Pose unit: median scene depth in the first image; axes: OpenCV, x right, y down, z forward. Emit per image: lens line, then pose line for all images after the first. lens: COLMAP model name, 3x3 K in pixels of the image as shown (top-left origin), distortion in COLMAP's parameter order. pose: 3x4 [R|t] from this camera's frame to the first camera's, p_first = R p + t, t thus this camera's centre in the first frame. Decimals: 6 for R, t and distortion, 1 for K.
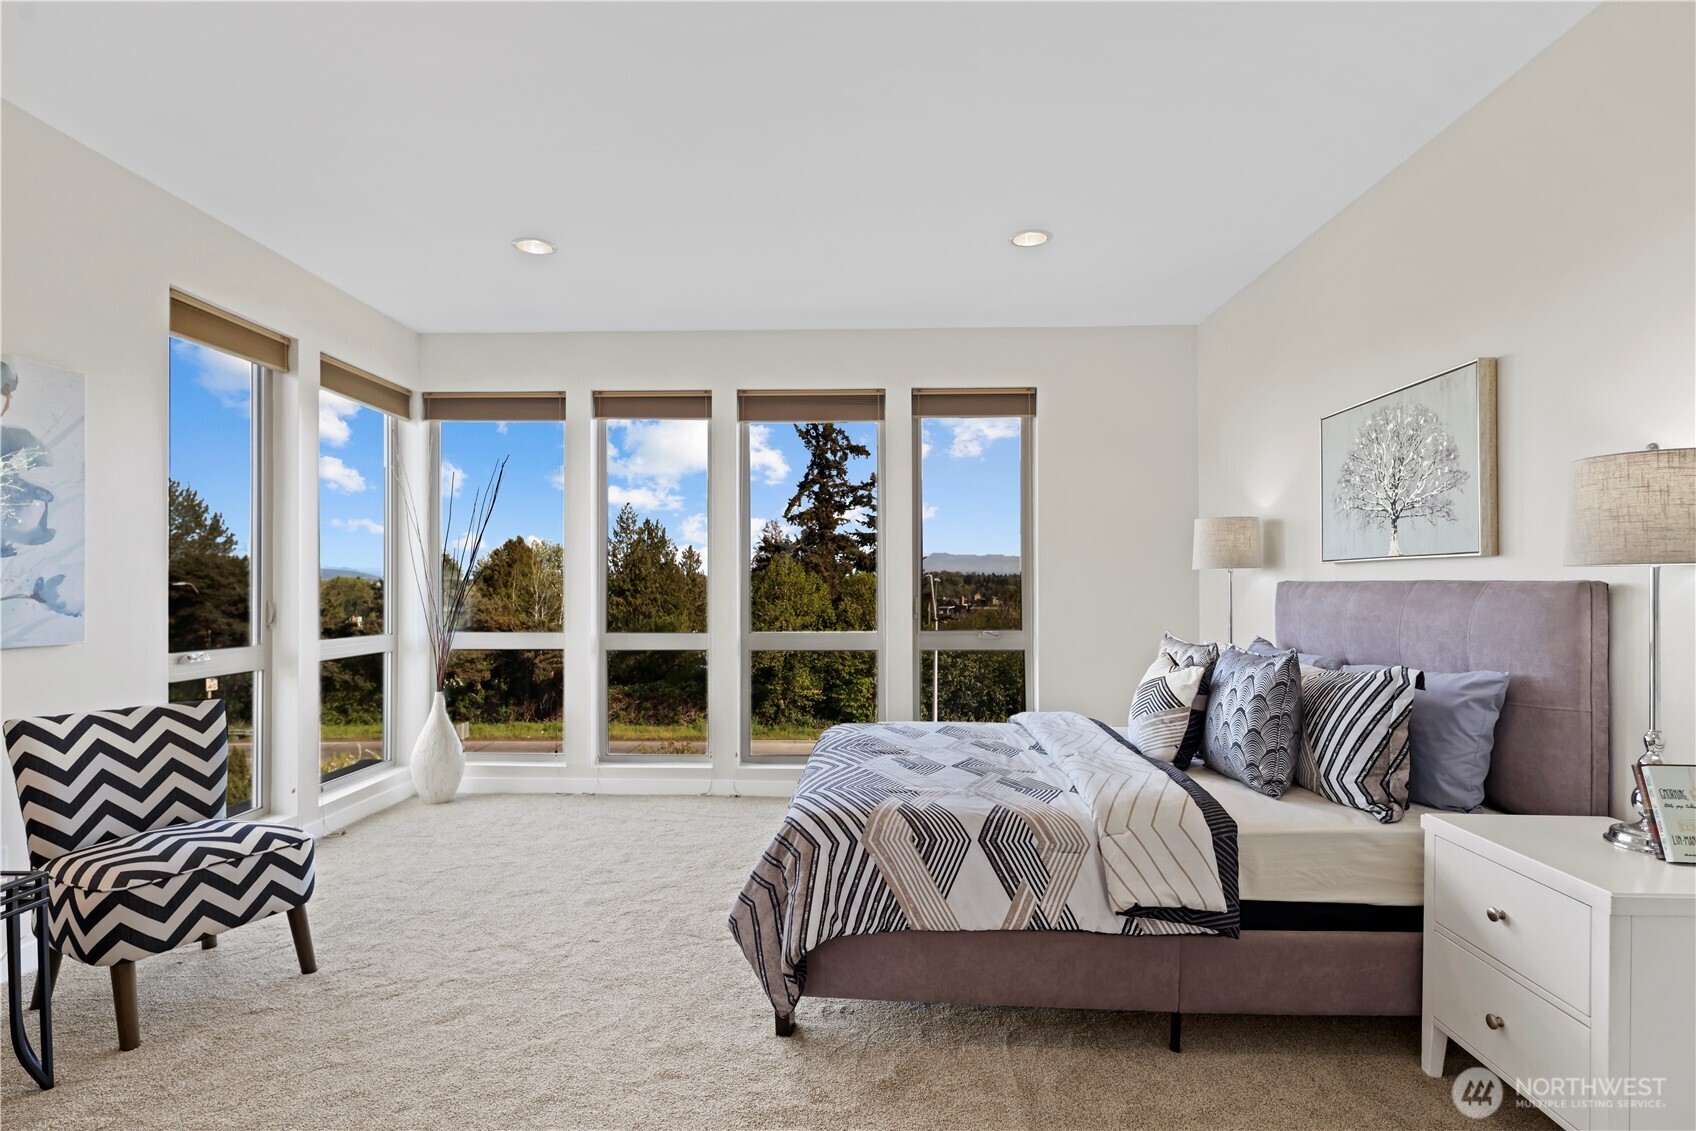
lens RADIAL K [[856.9, 0, 846.0], [0, 856.9, 580.8], [0, 0, 1]] dist [0.021723, -0.019563]
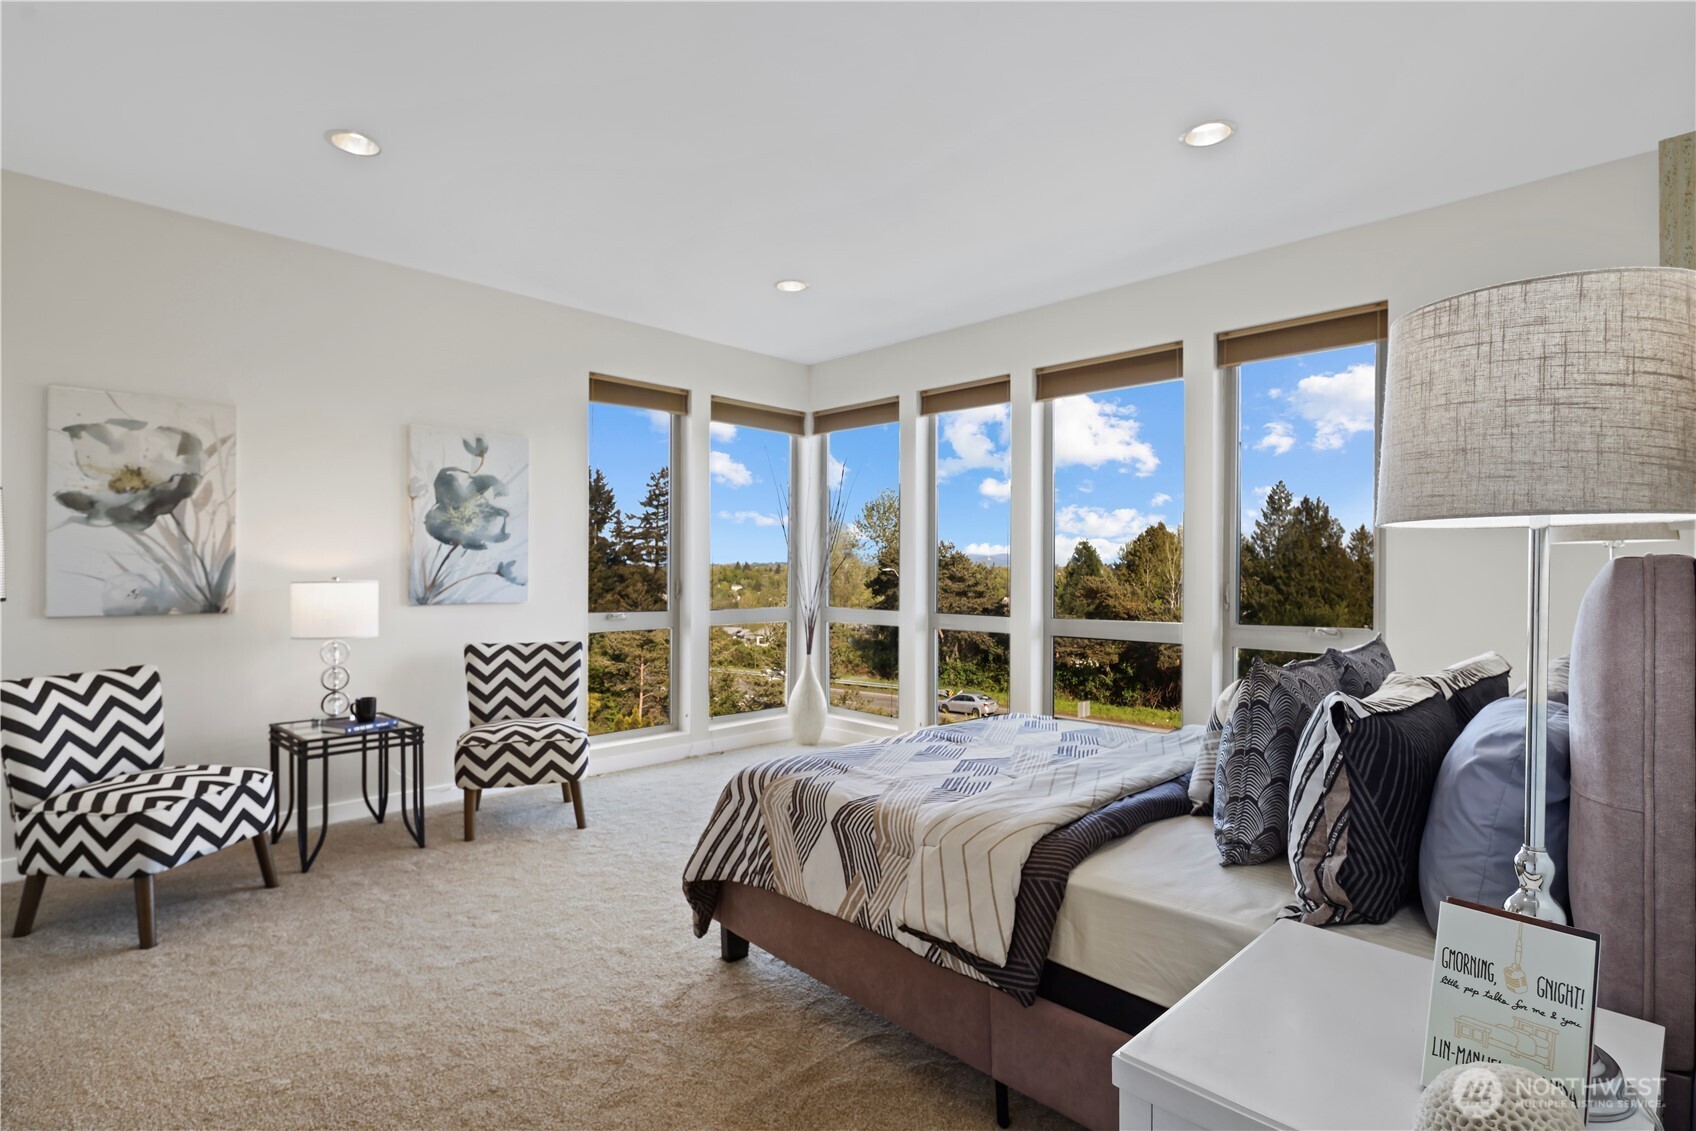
lens RADIAL K [[842.7, 0, 787.6], [0, 842.7, 566.8], [0, 0, 1]] dist [0.010743, 0.000019]
pose [[0.712667, 0.000209, -0.701503, 0.643739], [-0.000429, 1.000000, -0.000138, 0.005799], [0.701503, 0.000399, 0.712667, 0.217214]]
